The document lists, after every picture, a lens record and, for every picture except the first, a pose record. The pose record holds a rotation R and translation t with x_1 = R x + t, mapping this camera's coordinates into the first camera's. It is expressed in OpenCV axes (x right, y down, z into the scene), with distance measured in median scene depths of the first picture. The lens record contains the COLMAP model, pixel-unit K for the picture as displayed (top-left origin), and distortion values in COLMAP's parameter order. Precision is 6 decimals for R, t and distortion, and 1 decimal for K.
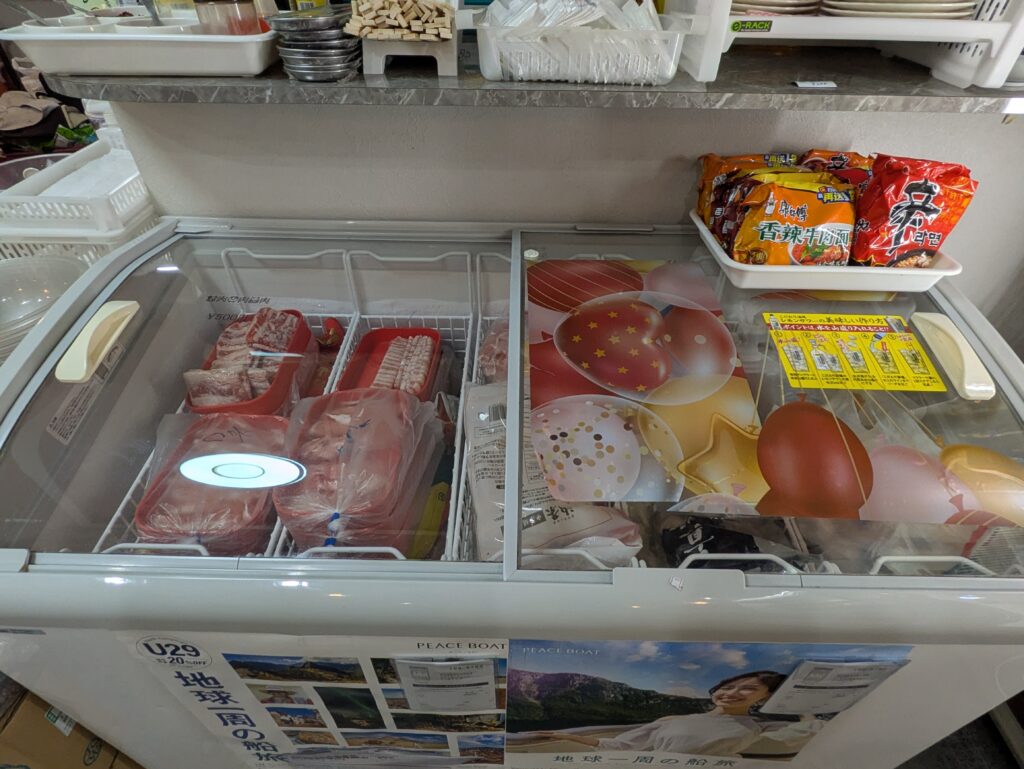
lens RADIAL K [[526.9, 0, 507.9], [0, 526.9, 388.7], [0, 0, 1]] dist [0.001515, -0.000107]
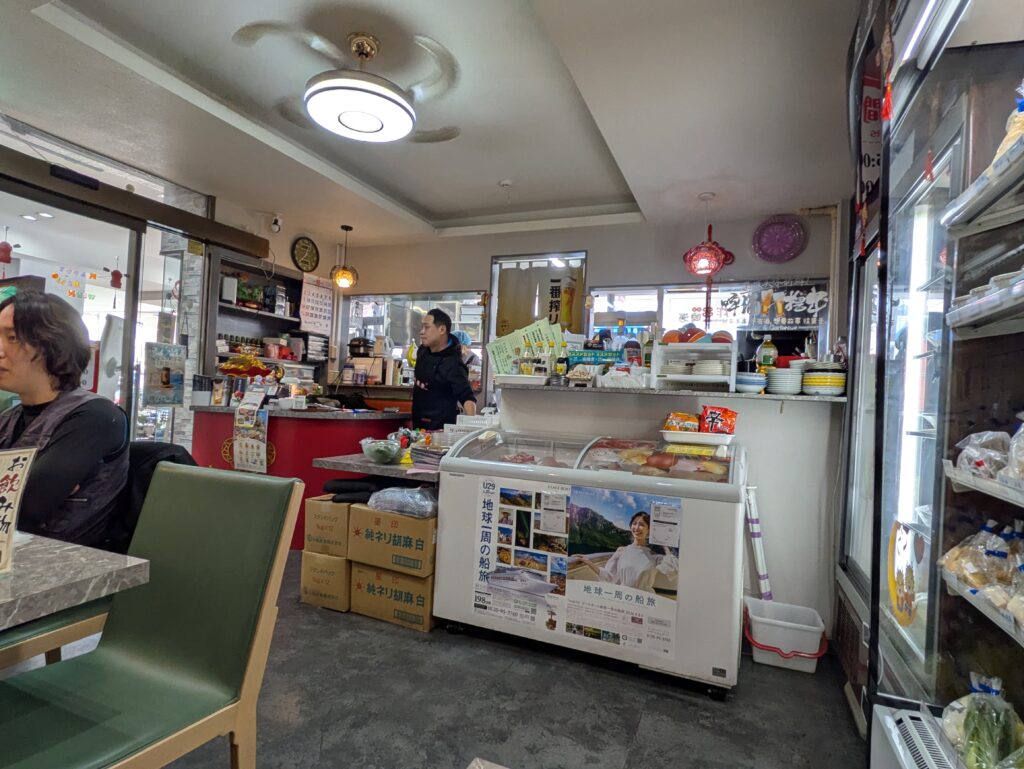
lens RADIAL K [[526.9, 0, 512.6], [0, 526.9, 388.7], [0, 0, 1]] dist [0.001515, -0.000107]
pose [[0.920778, 0.024829, -0.389295, 0.908169], [-0.282049, 0.731779, -0.620442, 2.052597], [0.269473, 0.681089, 0.680809, -1.856799]]
